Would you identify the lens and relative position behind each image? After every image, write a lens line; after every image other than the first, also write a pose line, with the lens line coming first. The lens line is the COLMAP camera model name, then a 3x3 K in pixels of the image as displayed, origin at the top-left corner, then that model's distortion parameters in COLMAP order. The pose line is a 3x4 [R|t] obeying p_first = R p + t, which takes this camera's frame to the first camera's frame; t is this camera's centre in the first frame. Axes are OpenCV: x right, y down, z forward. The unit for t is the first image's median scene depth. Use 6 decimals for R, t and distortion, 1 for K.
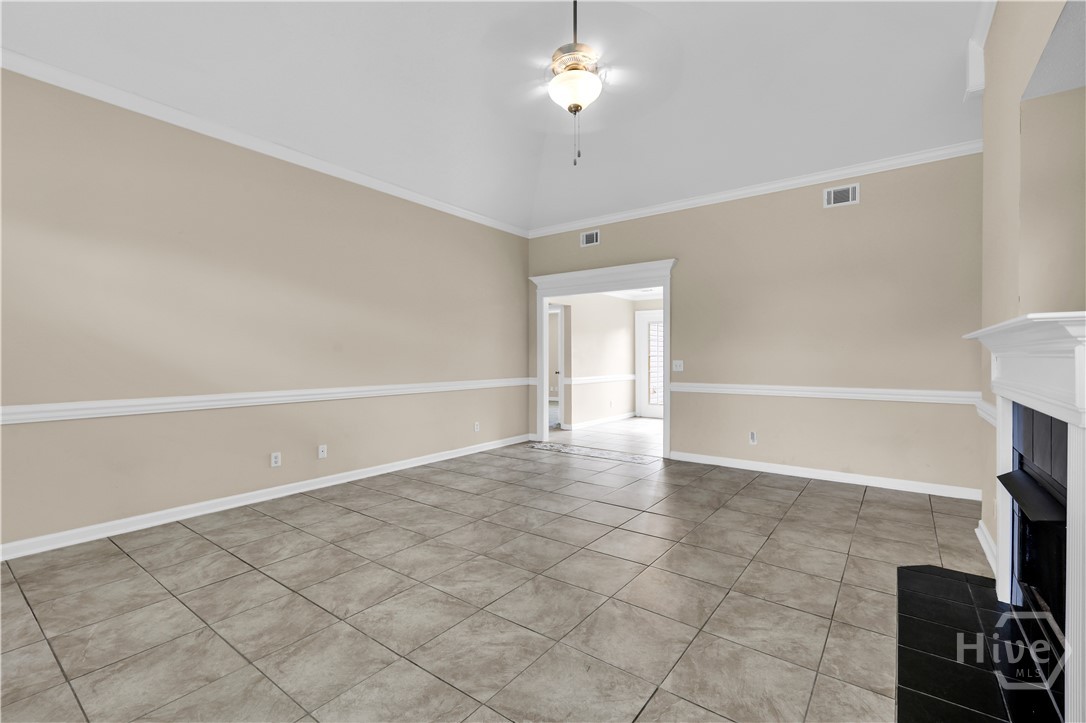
lens RADIAL K [[473.9, 0, 549.4], [0, 473.9, 359.7], [0, 0, 1]] dist [0.003069, -0.001504]
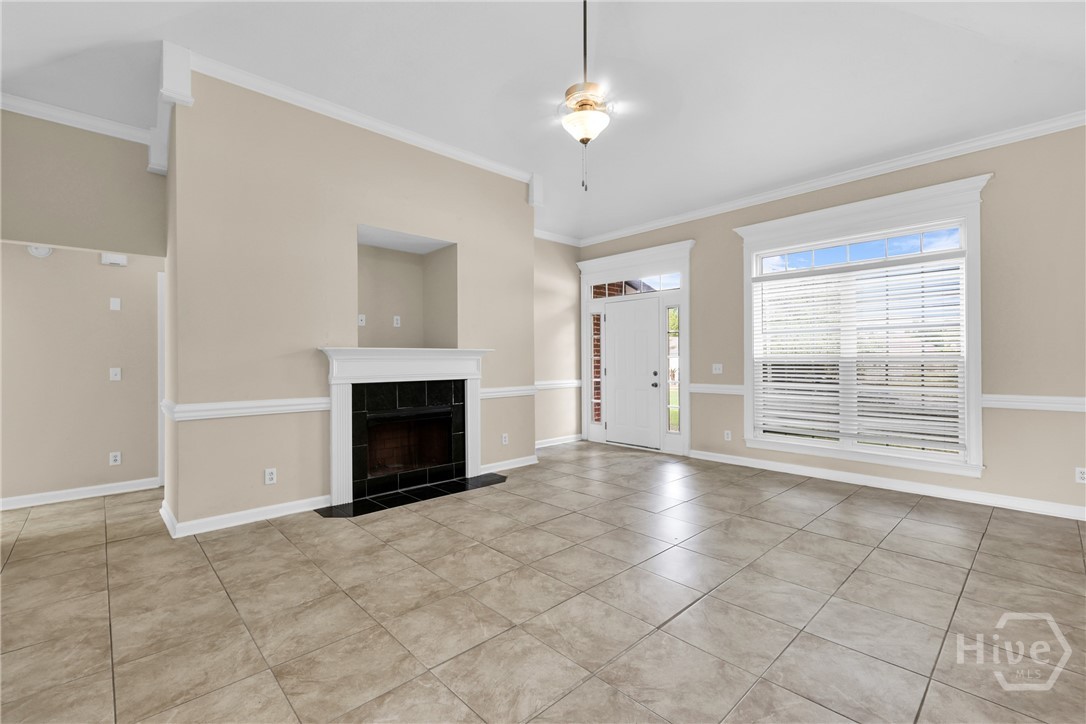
lens RADIAL K [[473.9, 0, 545.6], [0, 473.9, 360.7], [0, 0, 1]] dist [0.003069, -0.001504]
pose [[-0.983832, 0.005193, 0.179021, -0.048709], [0.006545, 0.999954, 0.006961, -0.012846], [-0.178976, 0.008021, -0.983821, 2.061559]]
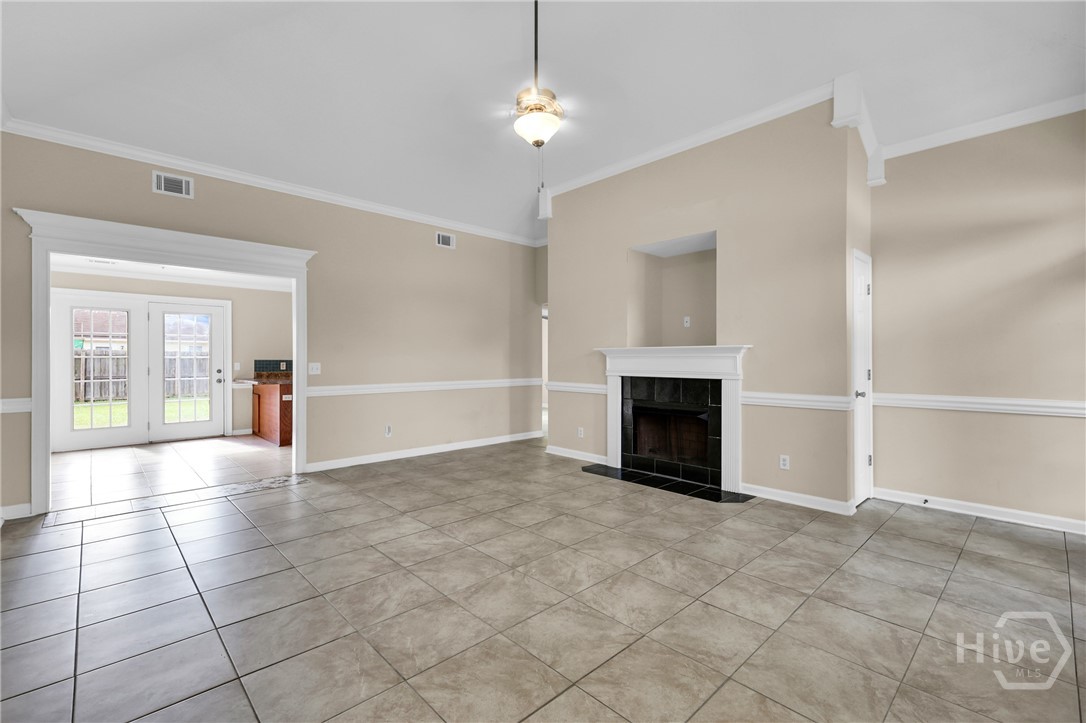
lens RADIAL K [[473.9, 0, 542.3], [0, 473.9, 358.0], [0, 0, 1]] dist [0.003069, -0.001504]
pose [[0.179932, 0.001124, 0.983678, -1.042471], [0.006095, 0.999979, -0.002258, -0.004312], [-0.983660, 0.006402, 0.179921, 0.759333]]
